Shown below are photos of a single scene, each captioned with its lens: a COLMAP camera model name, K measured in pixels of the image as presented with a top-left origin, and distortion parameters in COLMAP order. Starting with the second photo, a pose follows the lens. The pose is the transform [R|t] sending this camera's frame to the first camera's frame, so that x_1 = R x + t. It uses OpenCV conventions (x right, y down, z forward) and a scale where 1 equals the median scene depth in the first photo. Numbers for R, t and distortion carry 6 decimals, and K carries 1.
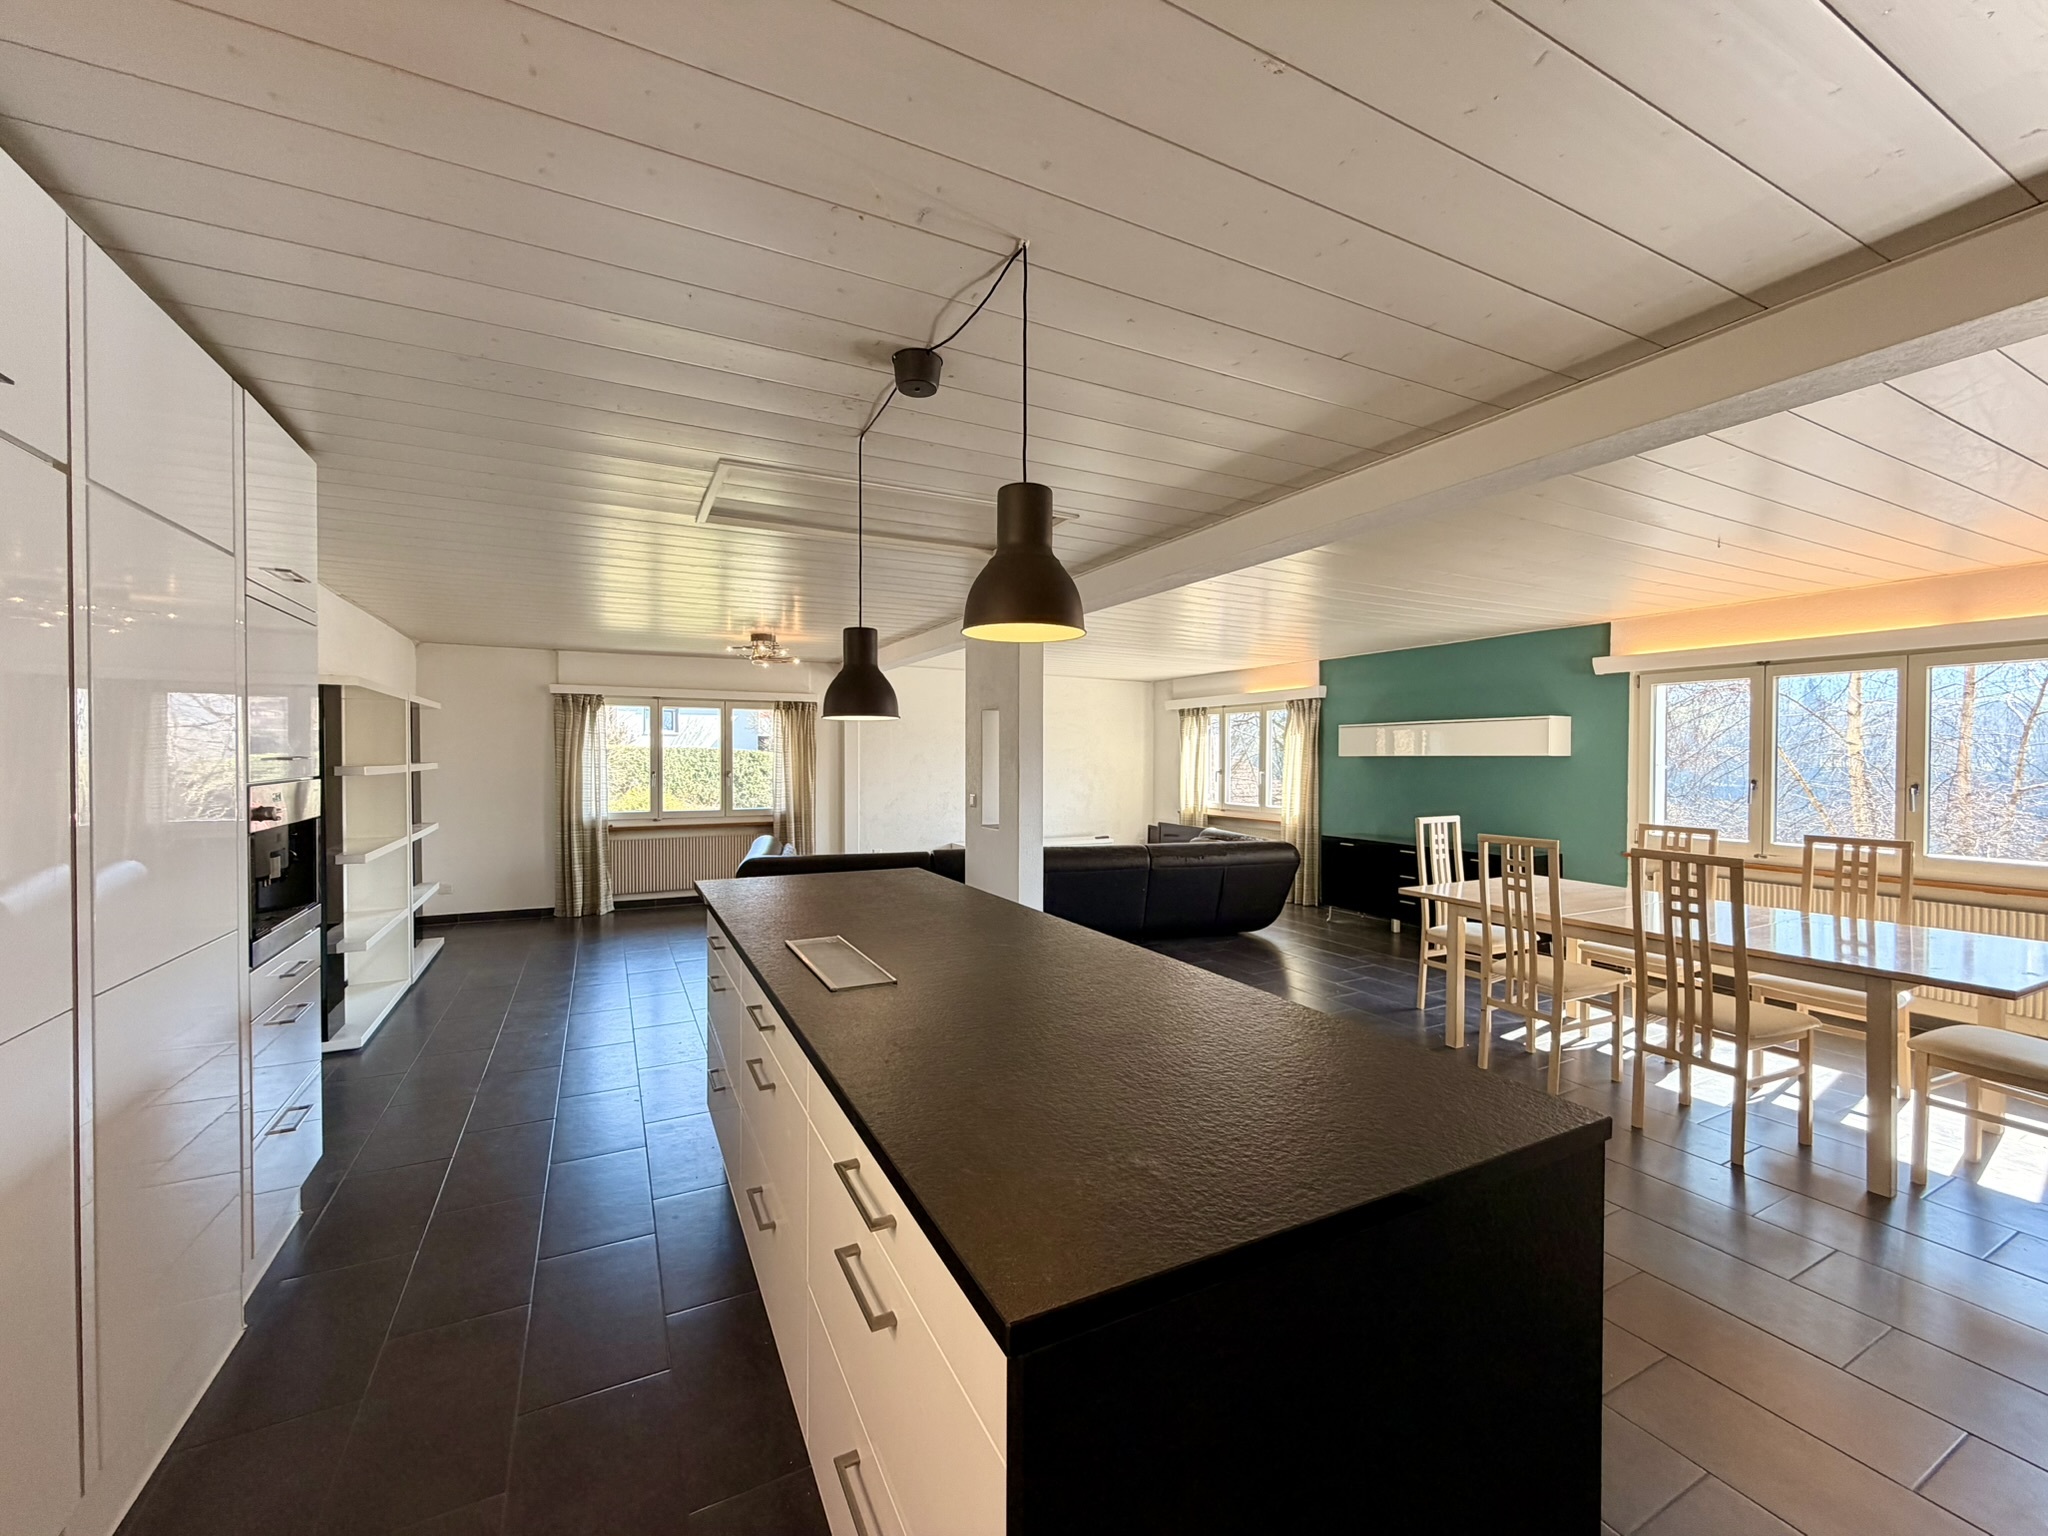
lens RADIAL K [[815.9, 0, 1024.0], [0, 815.9, 768.0], [0, 0, 1]] dist [-0.000154, -0.000056]
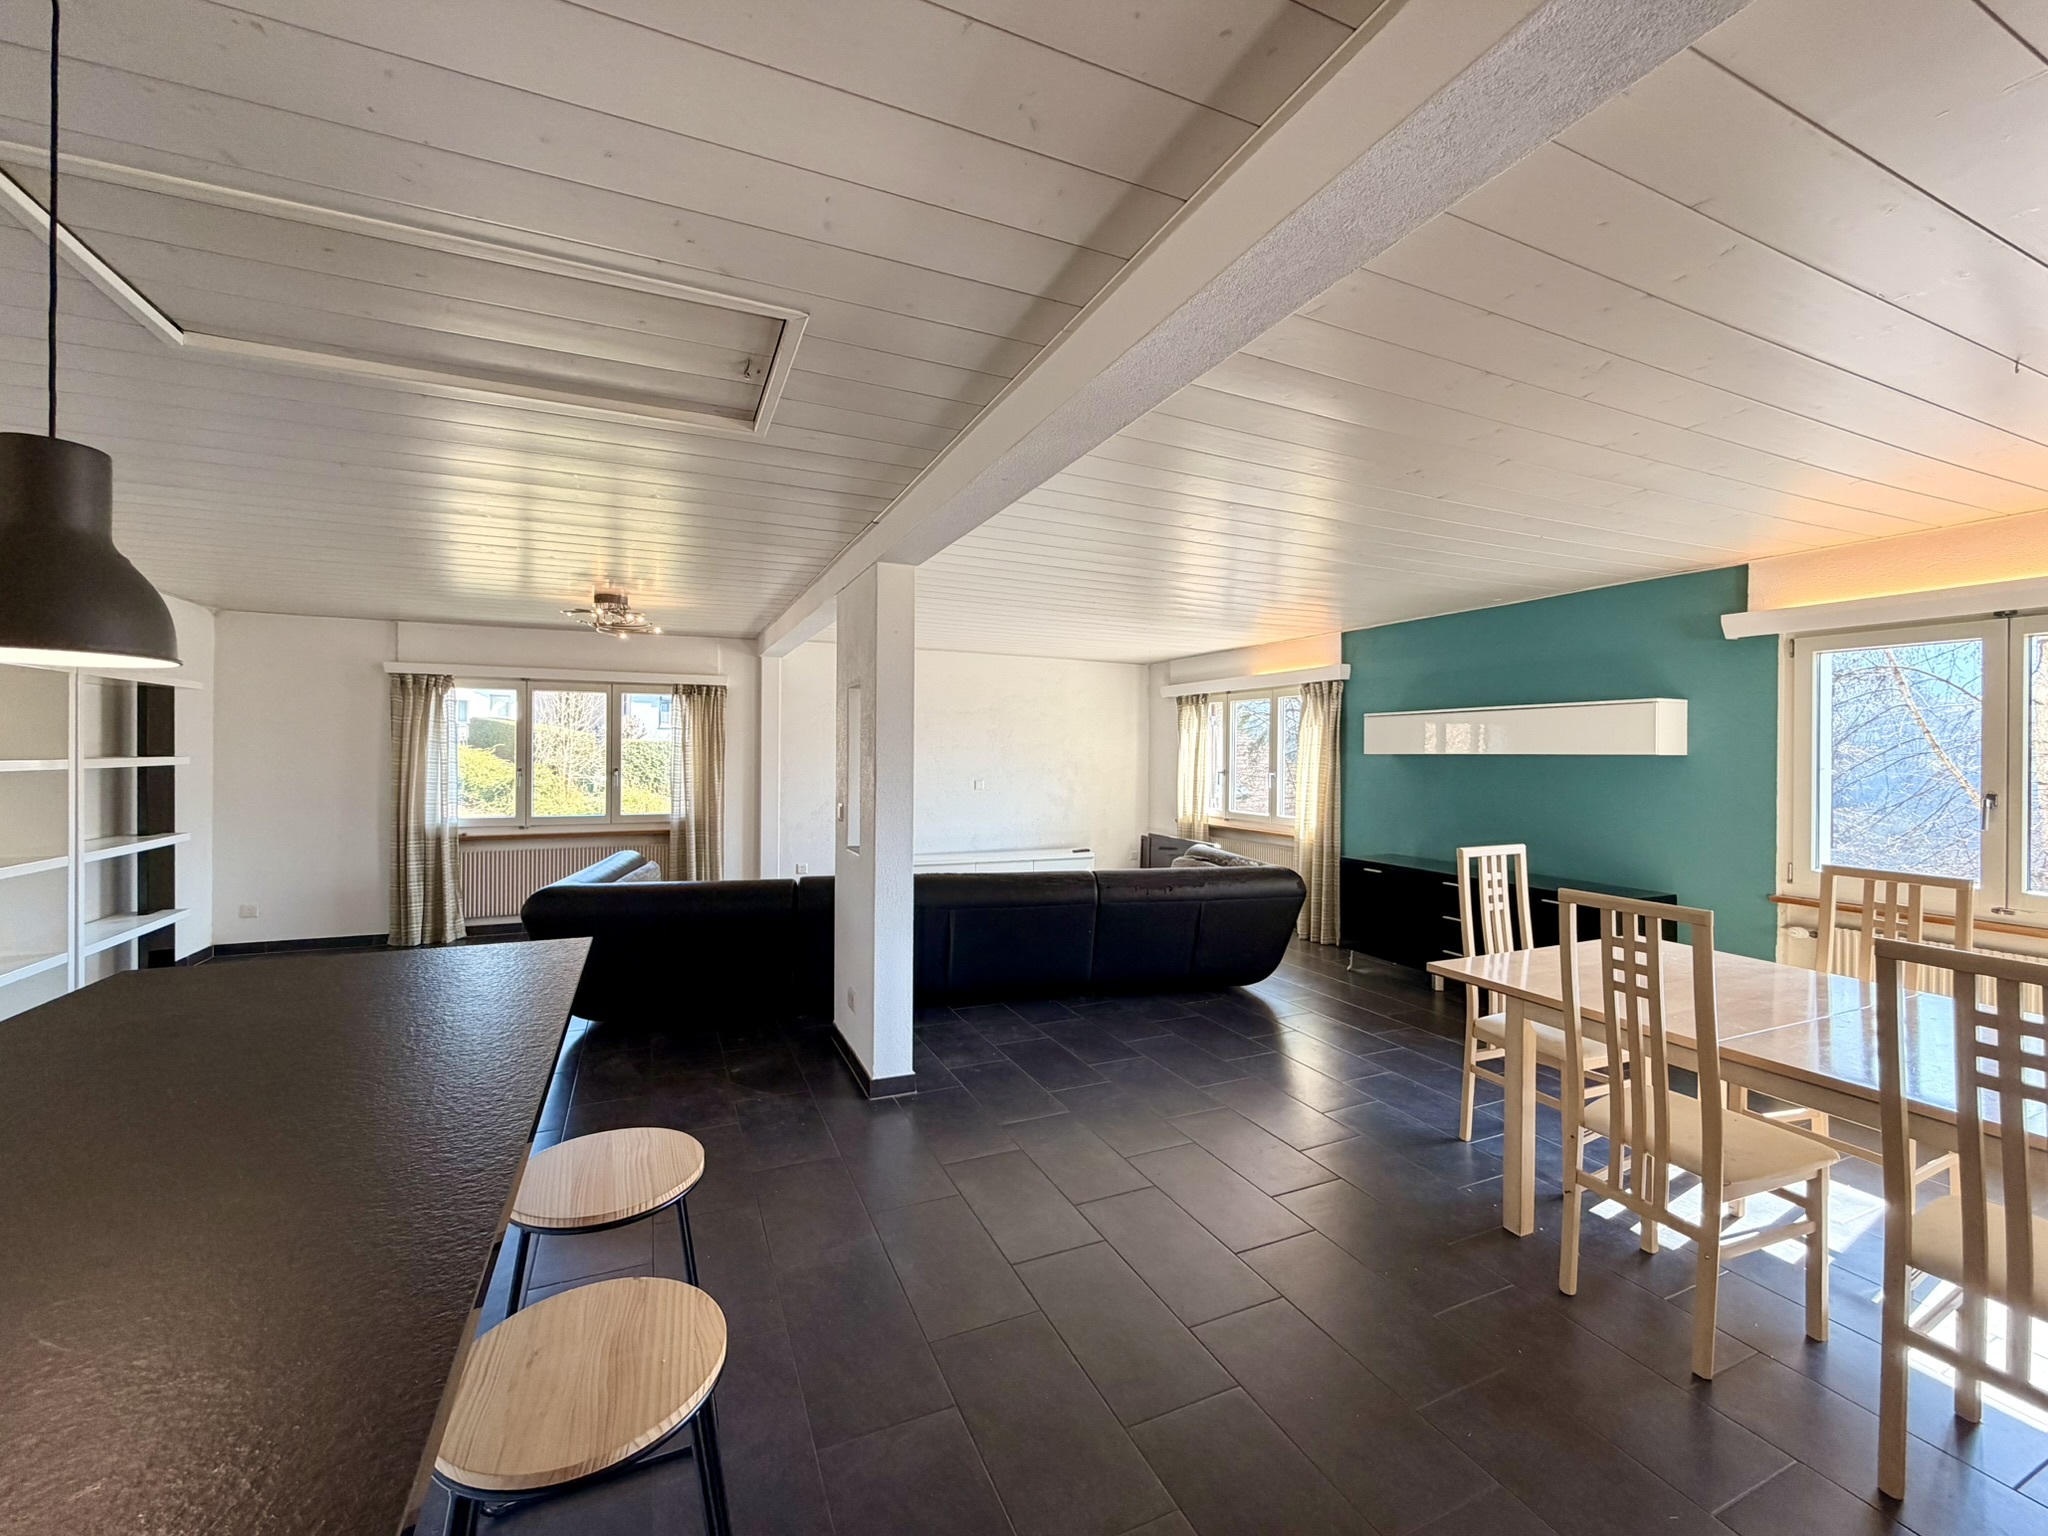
lens RADIAL K [[831.1, 0, 1025.1], [0, 831.1, 753.9], [0, 0, 1]] dist [-0.000421, -0.000198]
pose [[0.998687, 0.004777, -0.050996, 0.120130], [-0.005413, 0.999909, -0.012343, -0.003528], [0.050932, 0.012603, 0.998623, 0.225771]]
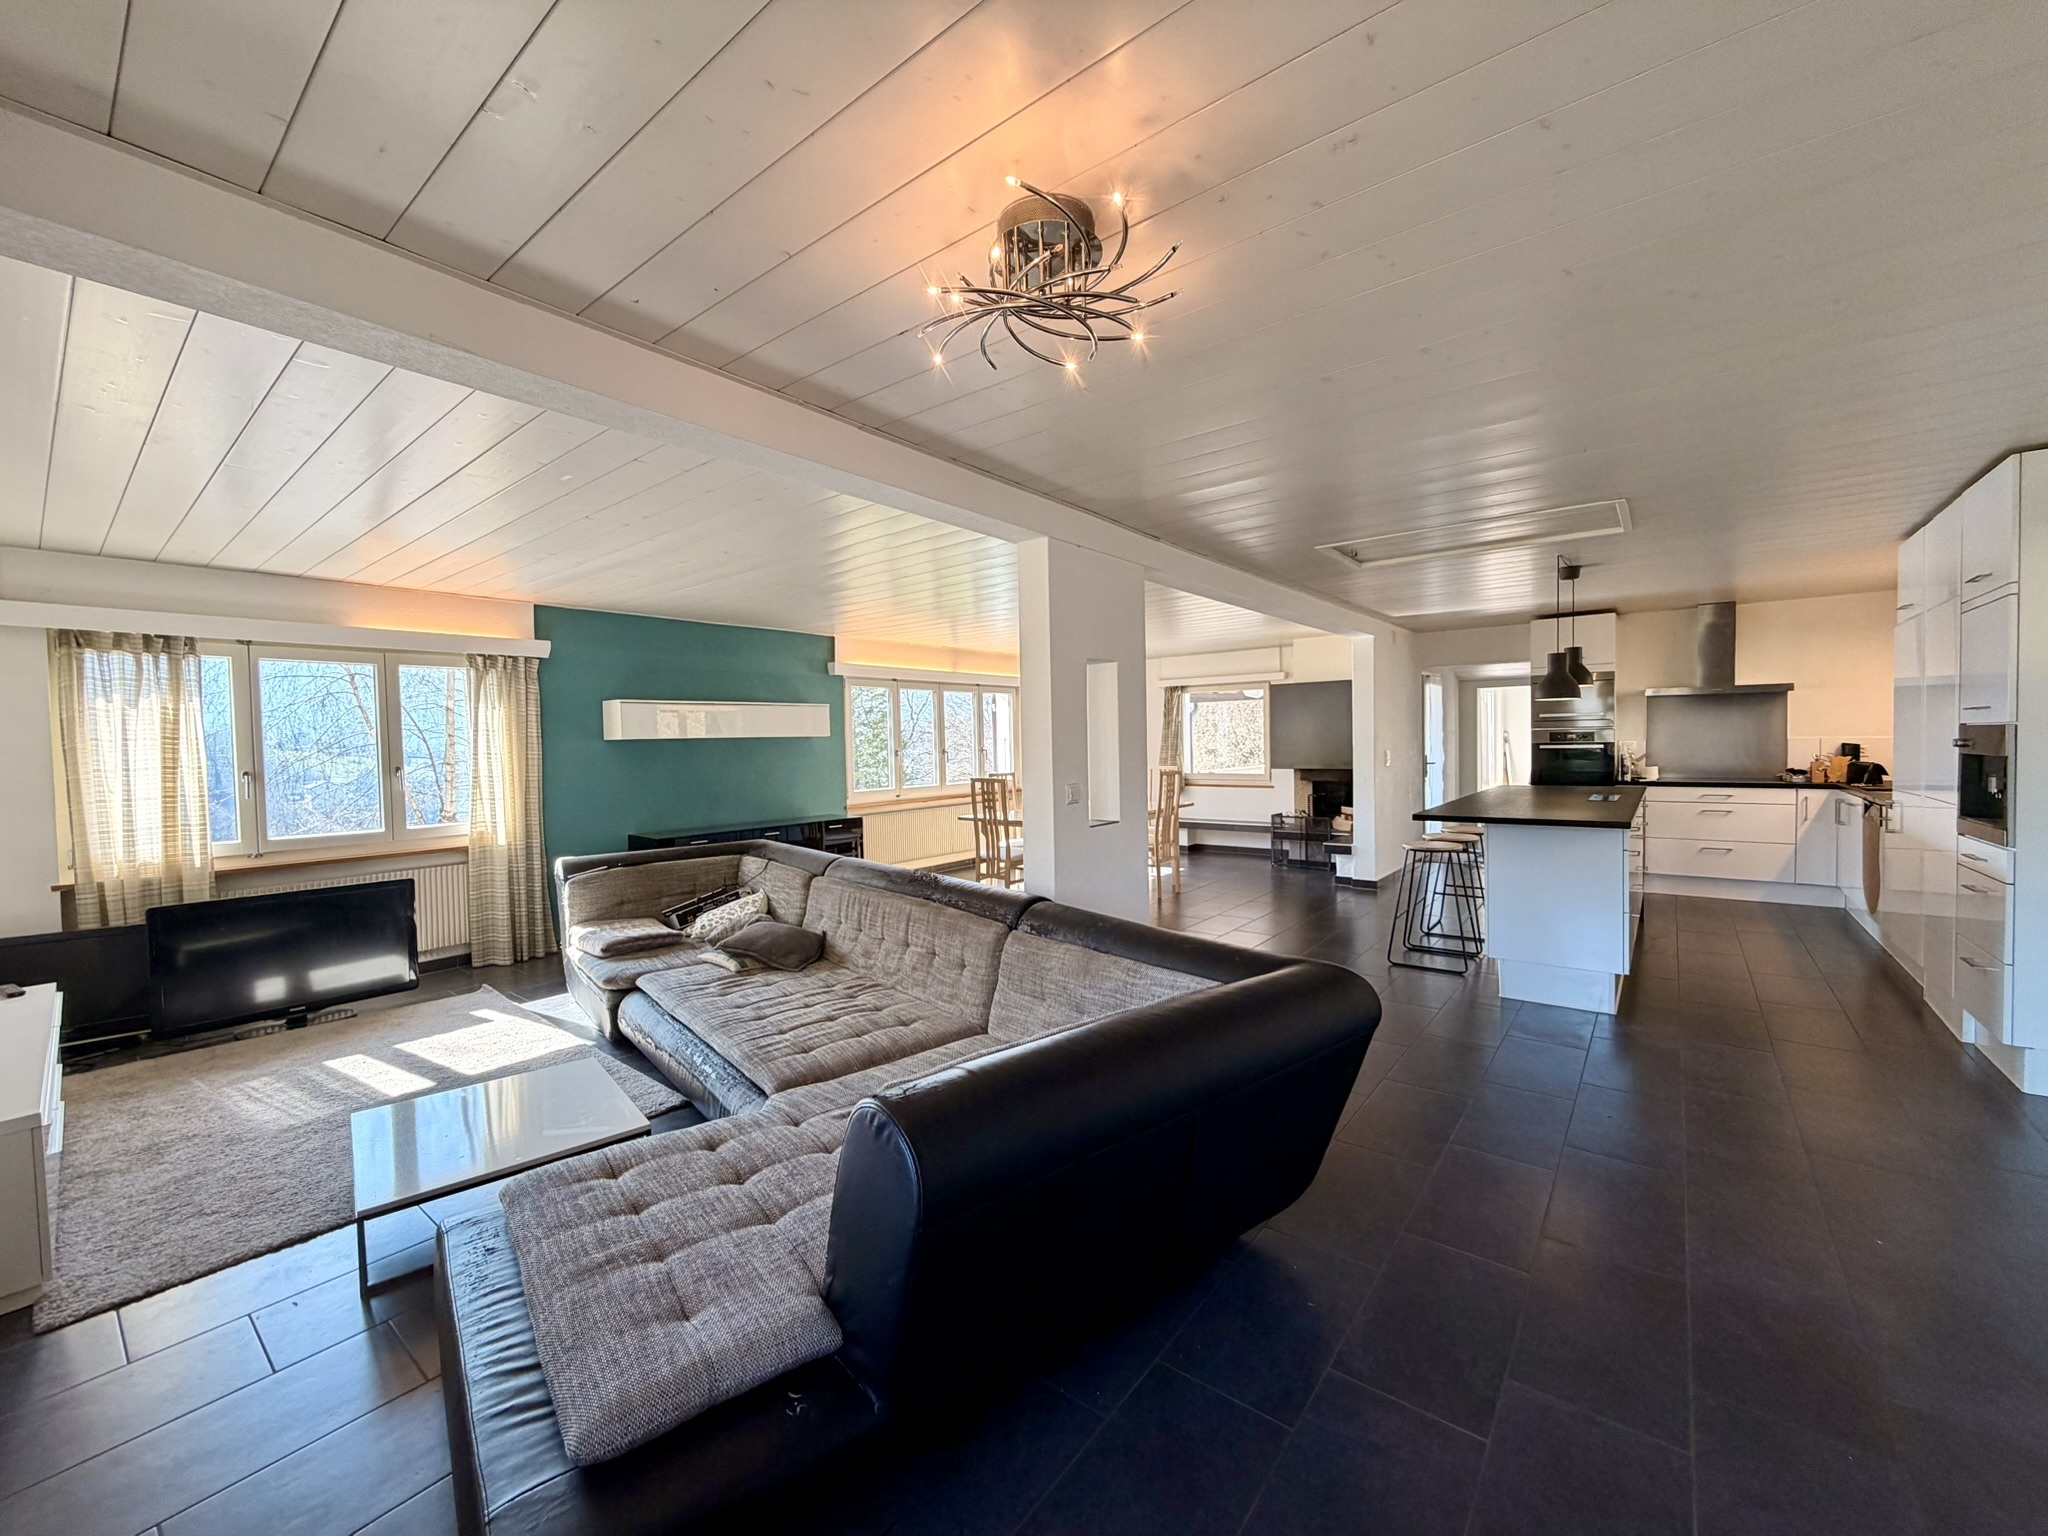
lens RADIAL K [[815.9, 0, 1024.0], [0, 815.9, 768.0], [0, 0, 1]] dist [-0.000154, -0.000056]
pose [[-0.408727, -0.033121, 0.912056, -0.550559], [0.025281, 0.998547, 0.047591, -0.016878], [-0.912306, 0.042509, -0.407296, 1.108473]]
